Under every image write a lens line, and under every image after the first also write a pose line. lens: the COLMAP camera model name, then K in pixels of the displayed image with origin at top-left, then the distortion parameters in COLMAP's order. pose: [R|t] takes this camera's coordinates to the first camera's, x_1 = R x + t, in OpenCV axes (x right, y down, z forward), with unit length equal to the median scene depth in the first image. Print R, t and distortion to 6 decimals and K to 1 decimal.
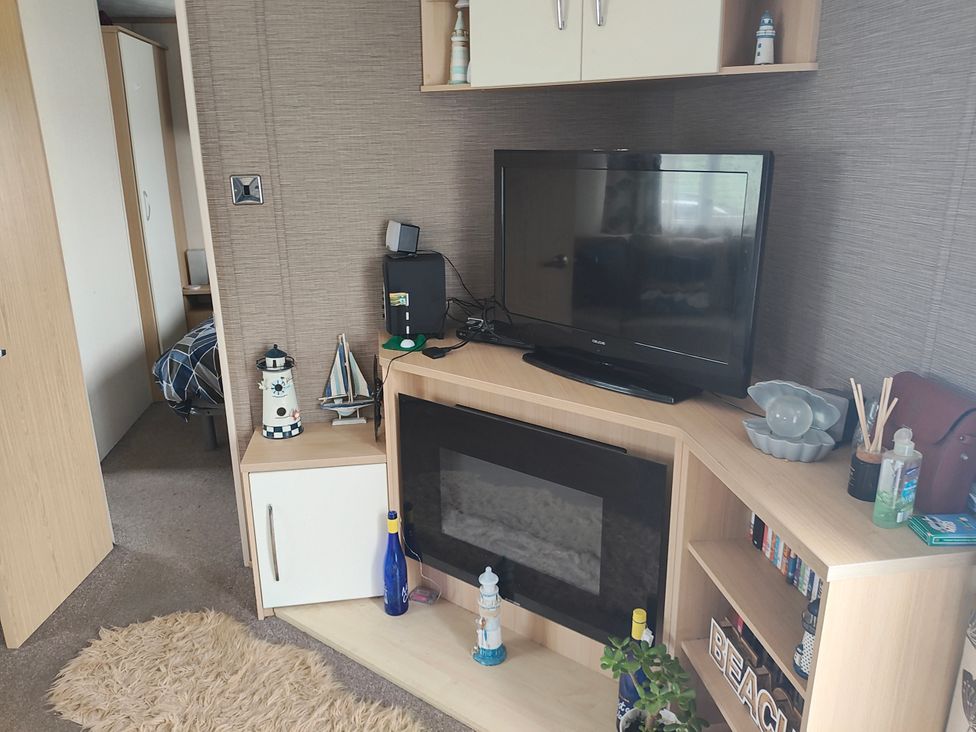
lens RADIAL K [[725.6, 0, 480.8], [0, 725.6, 357.0], [0, 0, 1]] dist [0.053222, -0.048075]
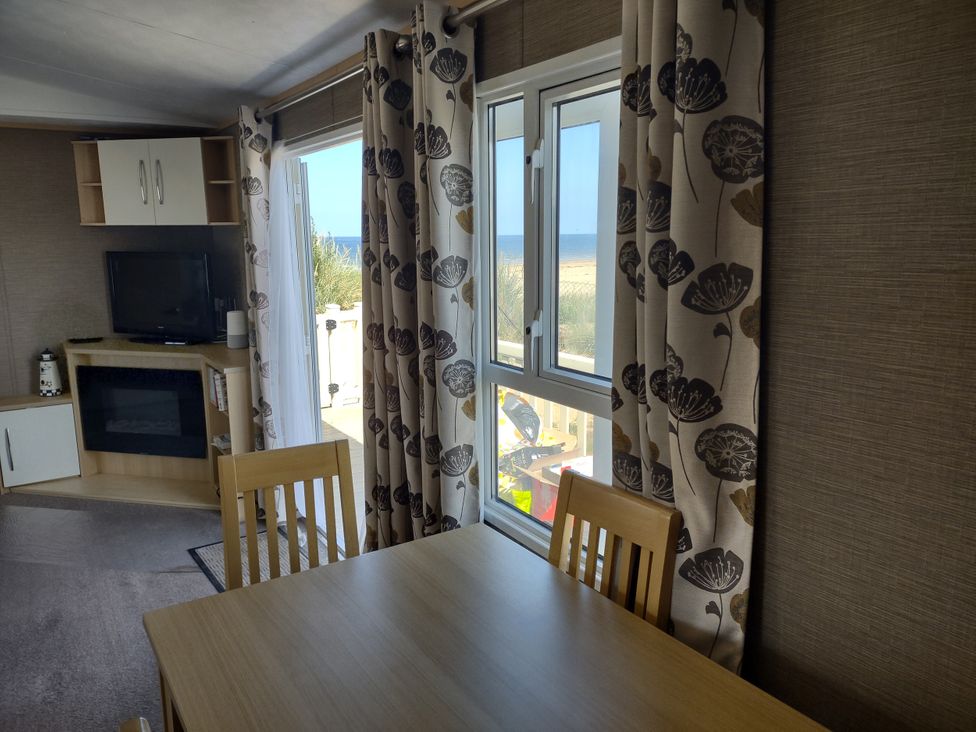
lens RADIAL K [[725.6, 0, 491.4], [0, 725.6, 369.7], [0, 0, 1]] dist [0.053222, -0.048075]
pose [[0.914989, -0.071190, 0.397149, 0.136160], [0.119848, 0.987839, -0.099044, 0.410557], [-0.385268, 0.138221, 0.912394, -1.378936]]
